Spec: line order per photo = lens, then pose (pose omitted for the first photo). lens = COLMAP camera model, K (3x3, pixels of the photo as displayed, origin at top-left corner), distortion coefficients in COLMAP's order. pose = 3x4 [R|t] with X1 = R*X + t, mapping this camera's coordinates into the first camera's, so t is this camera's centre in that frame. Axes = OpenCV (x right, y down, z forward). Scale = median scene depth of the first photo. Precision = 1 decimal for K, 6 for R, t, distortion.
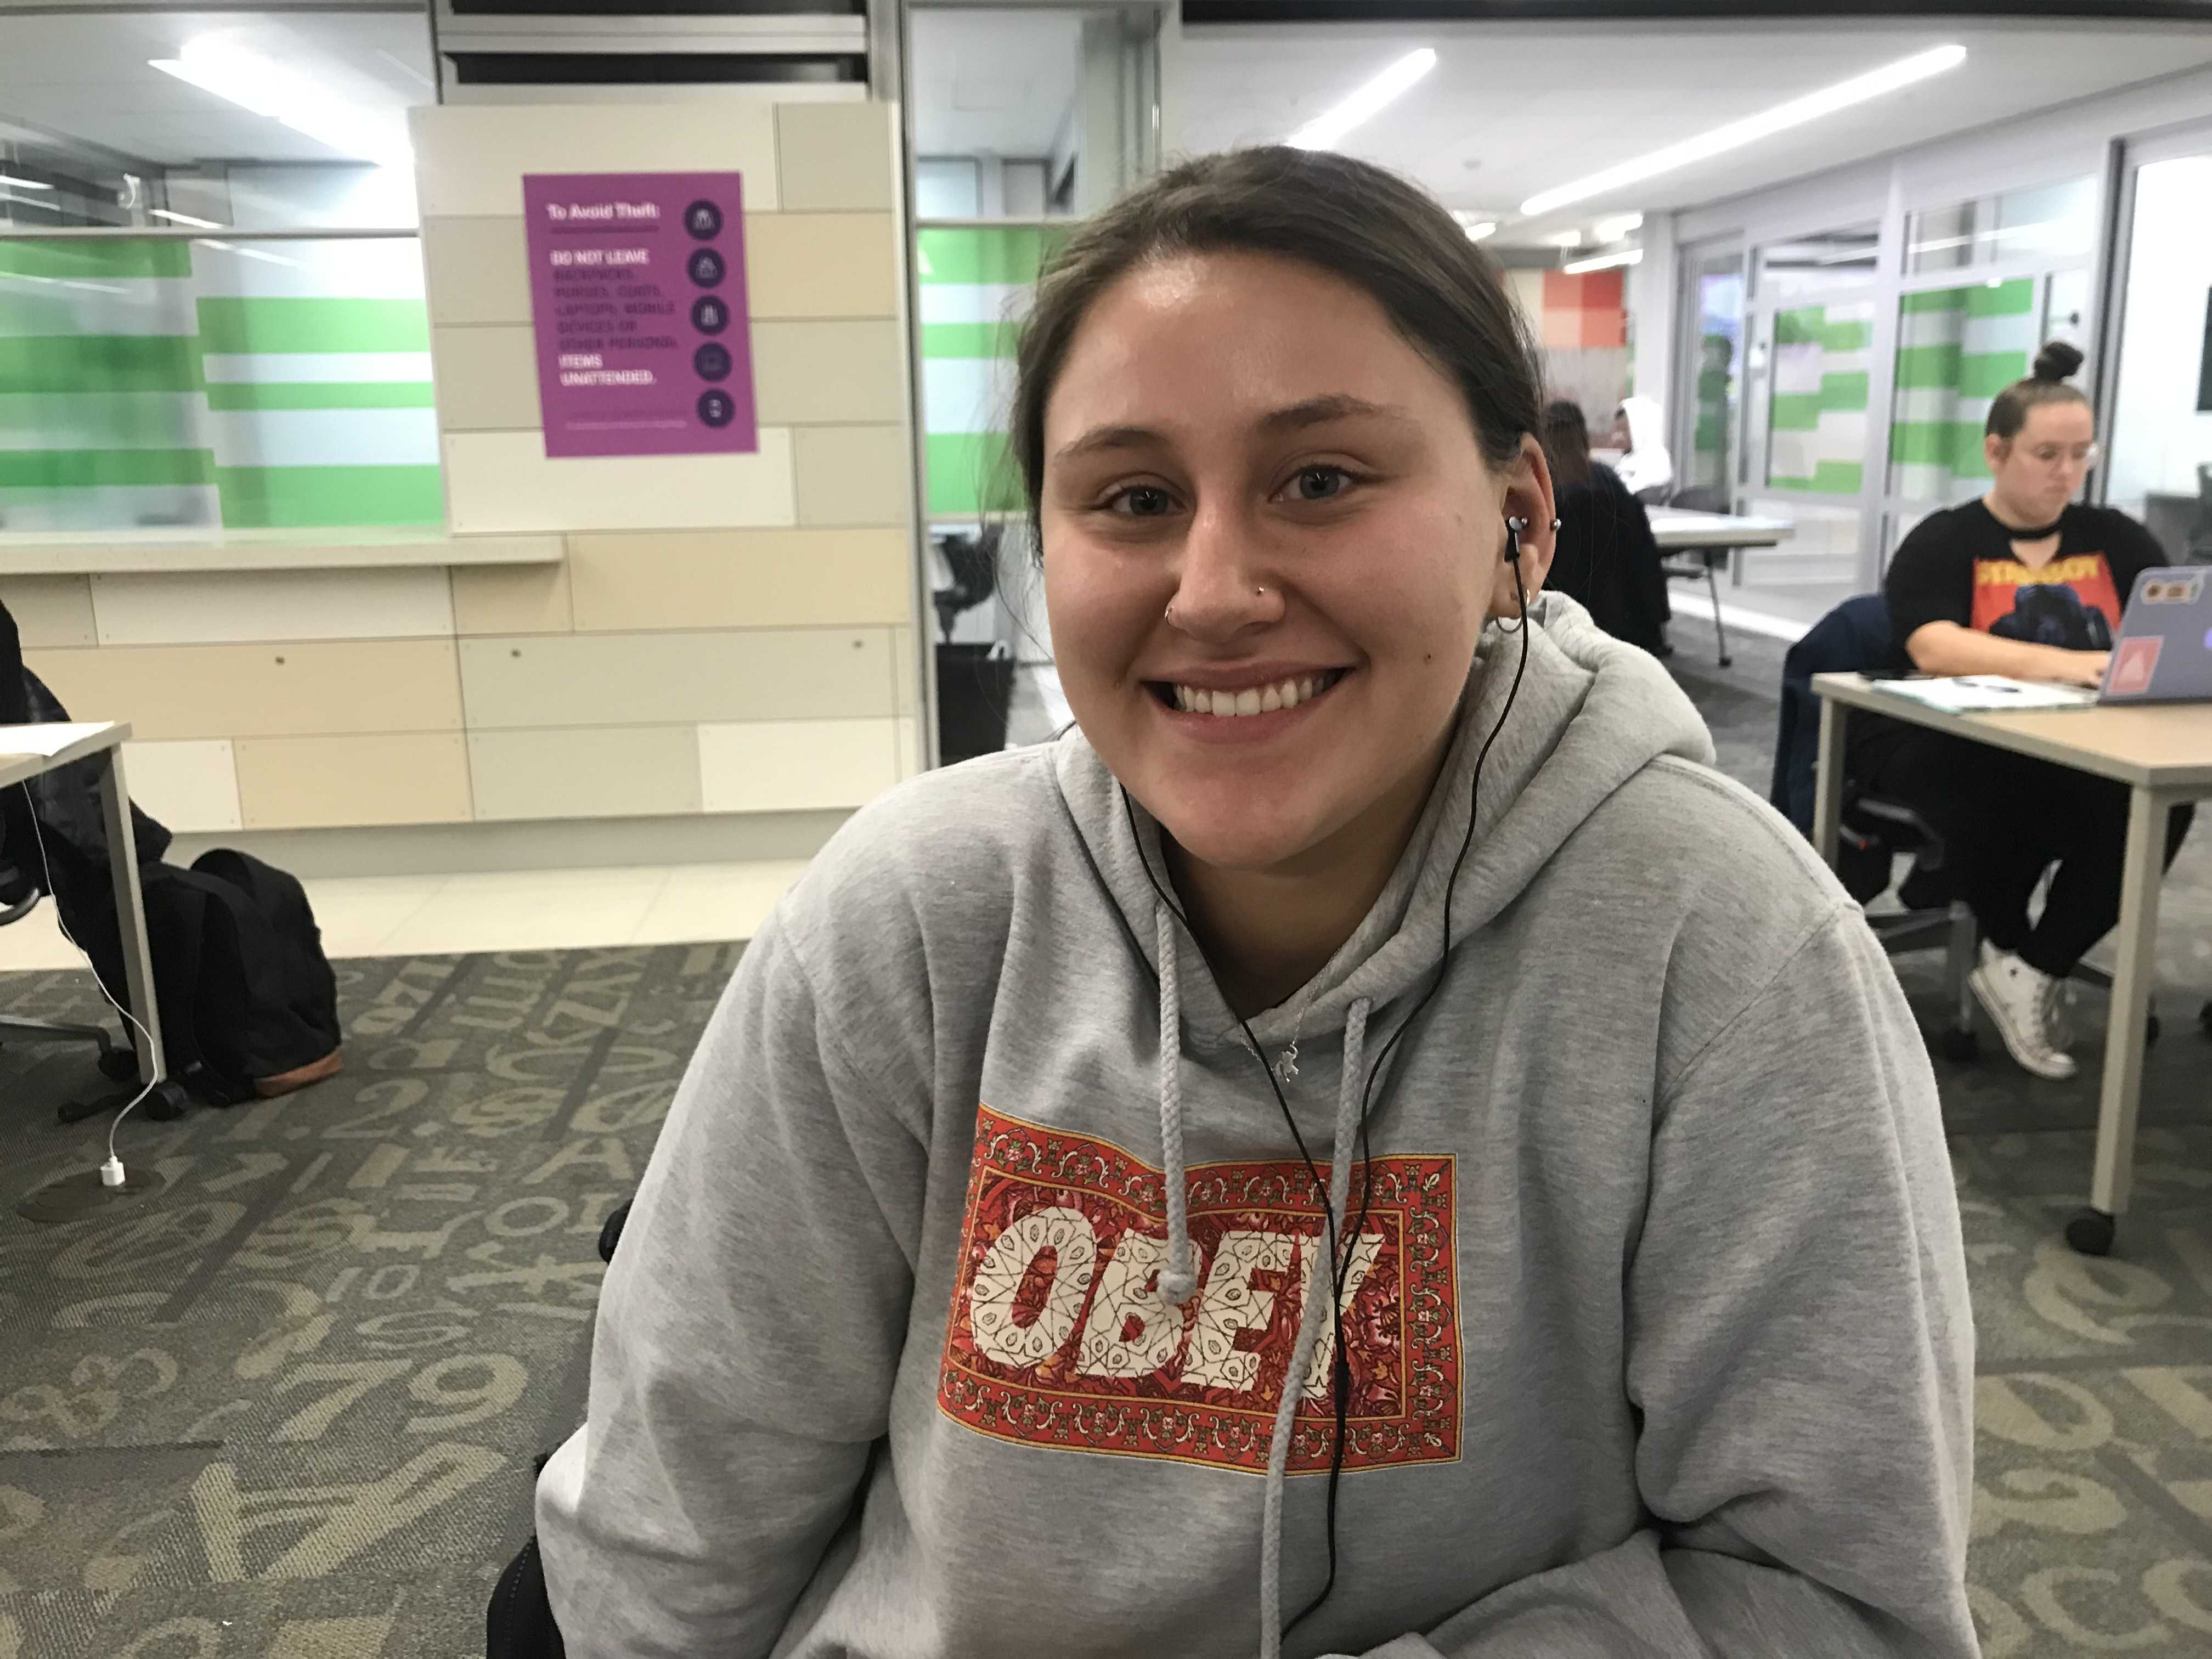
lens RADIAL K [[1895.7, 0, 1096.7], [0, 1895.7, 819.7], [0, 0, 1]] dist [0.009070, 0.018342]
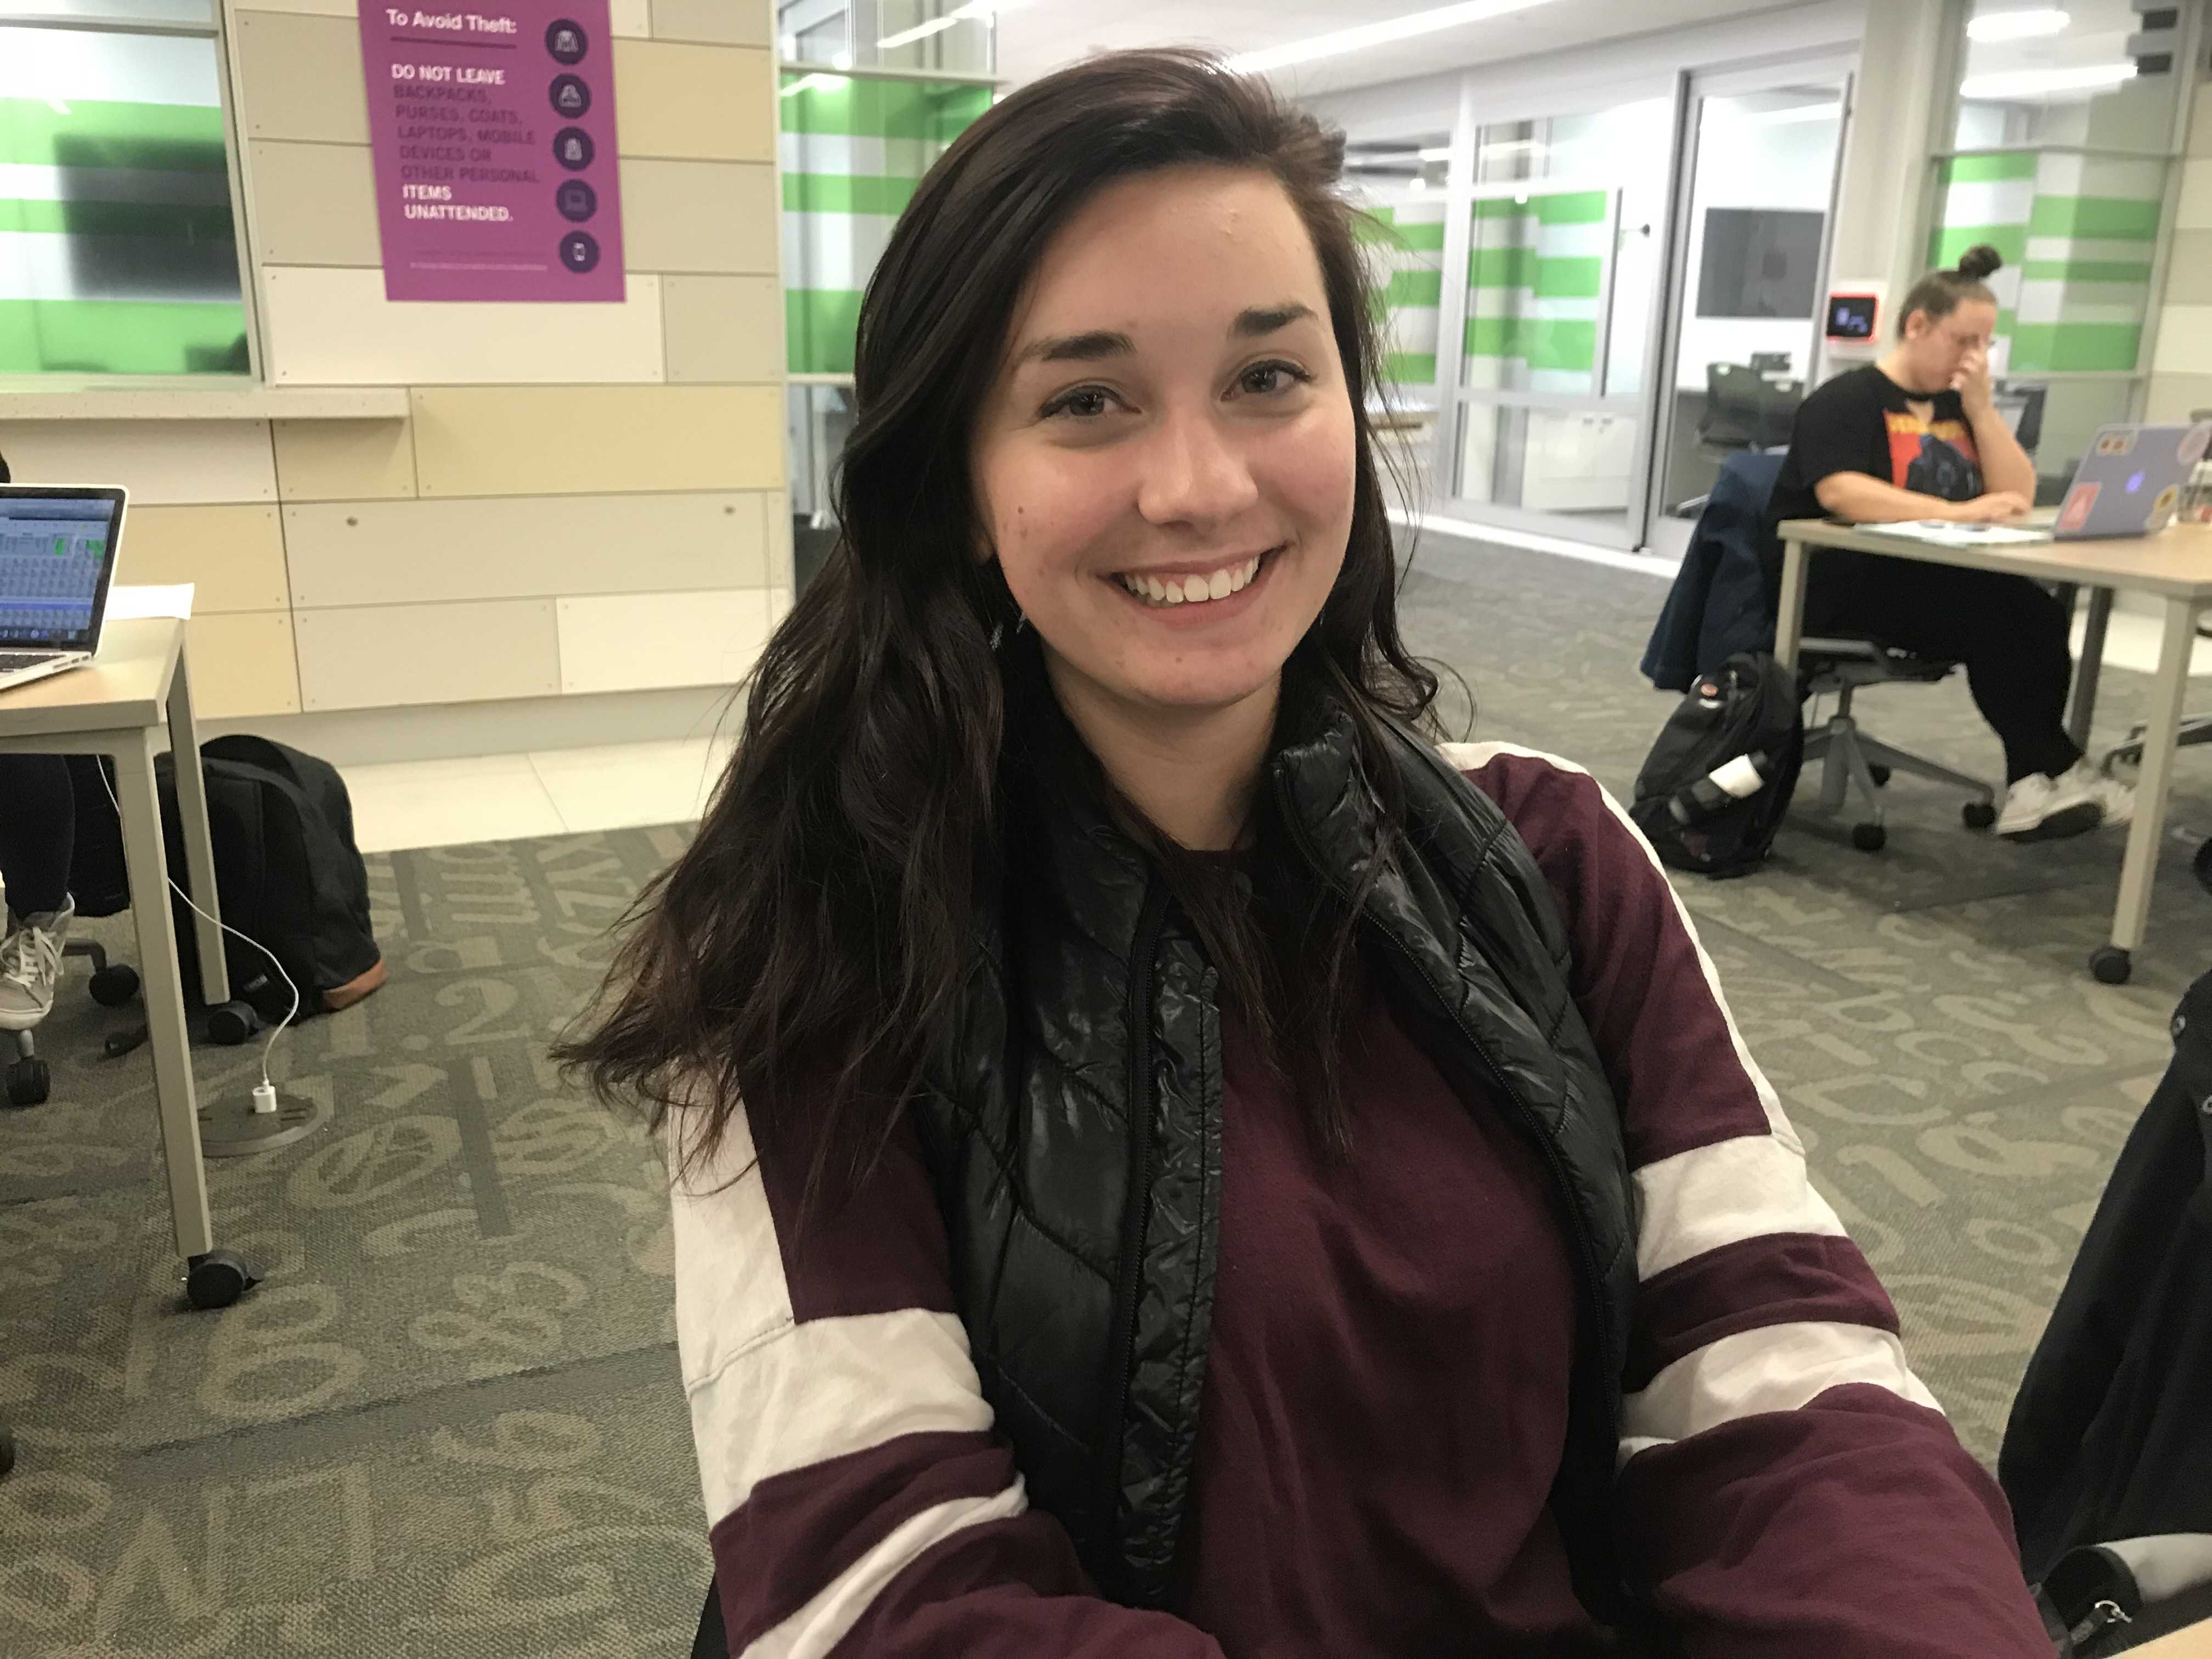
lens RADIAL K [[1897.6, 0, 1106.0], [0, 1897.6, 829.5], [0, 0, 1]] dist [-0.063063, 0.179076]
pose [[0.942520, -0.058416, 0.329004, -0.280799], [0.038791, 0.997071, 0.065907, 0.012655], [-0.331891, -0.049356, 0.942026, 0.037400]]
